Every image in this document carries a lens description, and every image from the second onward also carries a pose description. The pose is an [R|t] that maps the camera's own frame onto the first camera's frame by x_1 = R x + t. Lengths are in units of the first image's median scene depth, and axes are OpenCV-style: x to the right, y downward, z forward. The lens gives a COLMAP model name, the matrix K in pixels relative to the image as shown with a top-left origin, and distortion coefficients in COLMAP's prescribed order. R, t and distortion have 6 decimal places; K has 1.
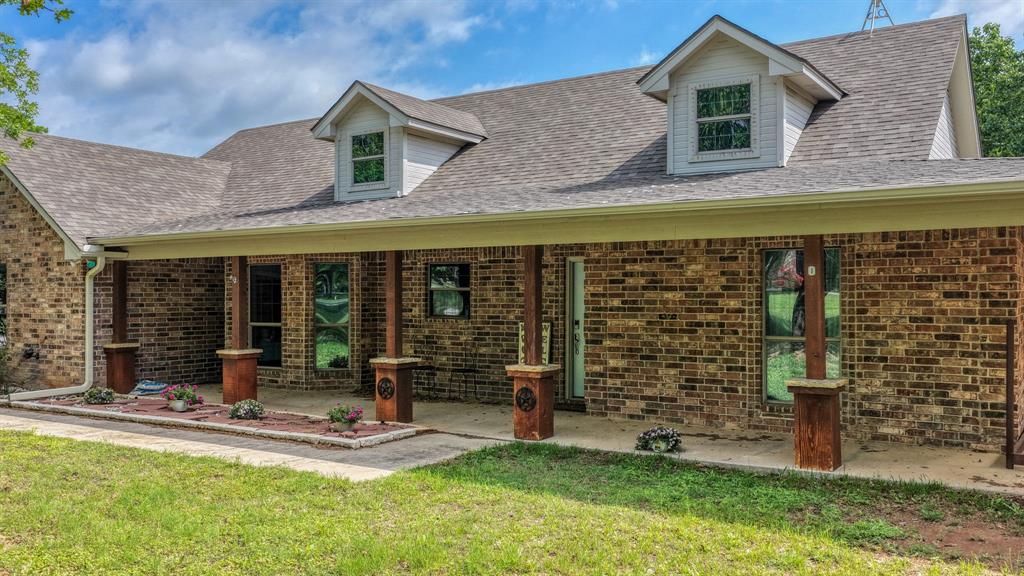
lens RADIAL K [[865.8, 0, 512.0], [0, 865.8, 288.0], [0, 0, 1]] dist [0.001859, 0.000242]
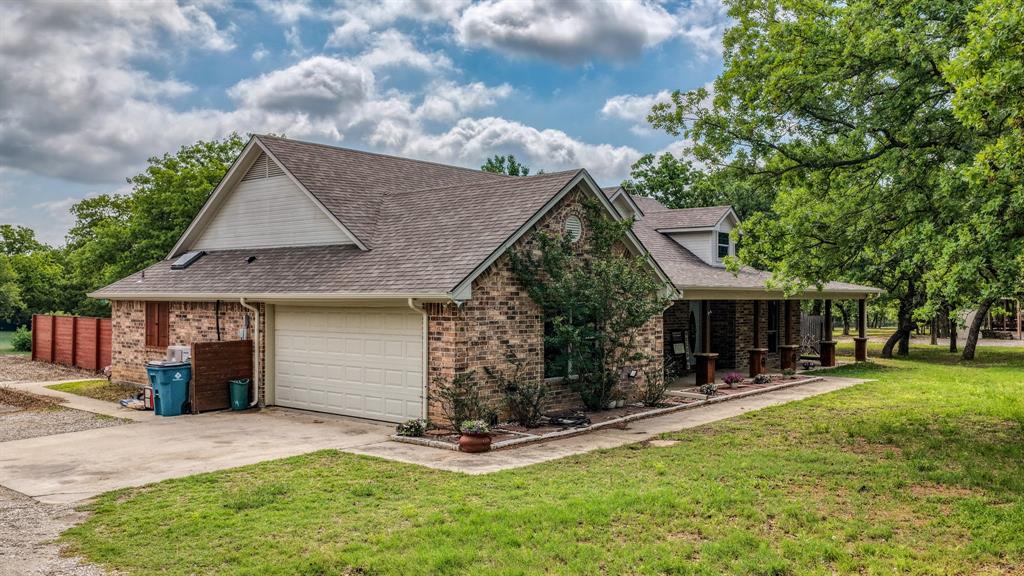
lens RADIAL K [[865.8, 0, 512.0], [0, 865.8, 288.0], [0, 0, 1]] dist [0.001859, 0.000242]
pose [[0.159768, 0.013631, 0.987060, -2.095512], [-0.004361, 0.999905, -0.013102, -0.035166], [-0.987145, -0.002211, 0.159812, 1.118866]]
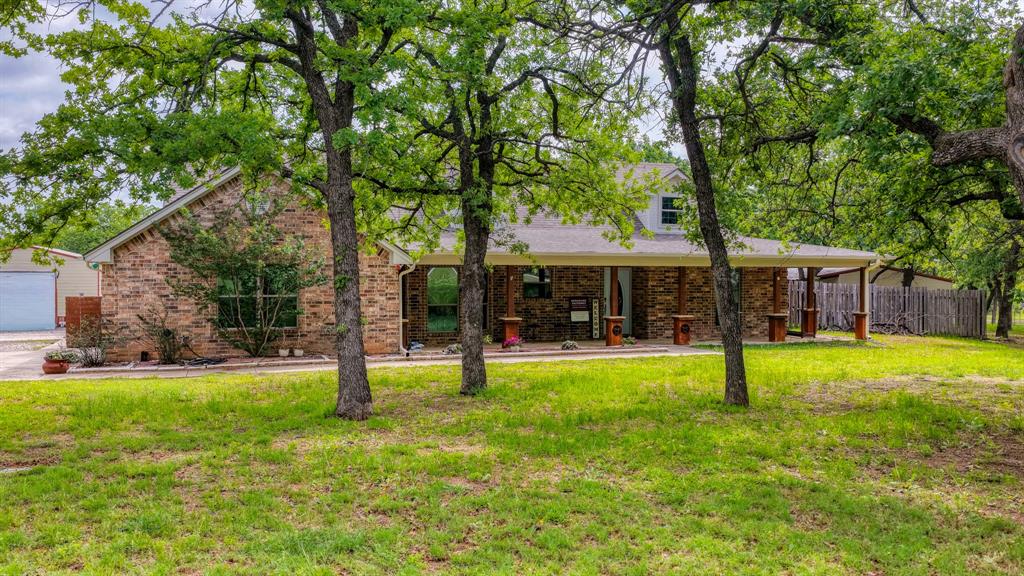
lens RADIAL K [[865.8, 0, 512.0], [0, 865.8, 288.0], [0, 0, 1]] dist [0.001859, 0.000242]
pose [[0.612400, -0.008305, 0.790505, -1.729908], [-0.007098, 0.999847, 0.016003, -0.018344], [-0.790517, -0.015411, 0.612247, -0.093476]]
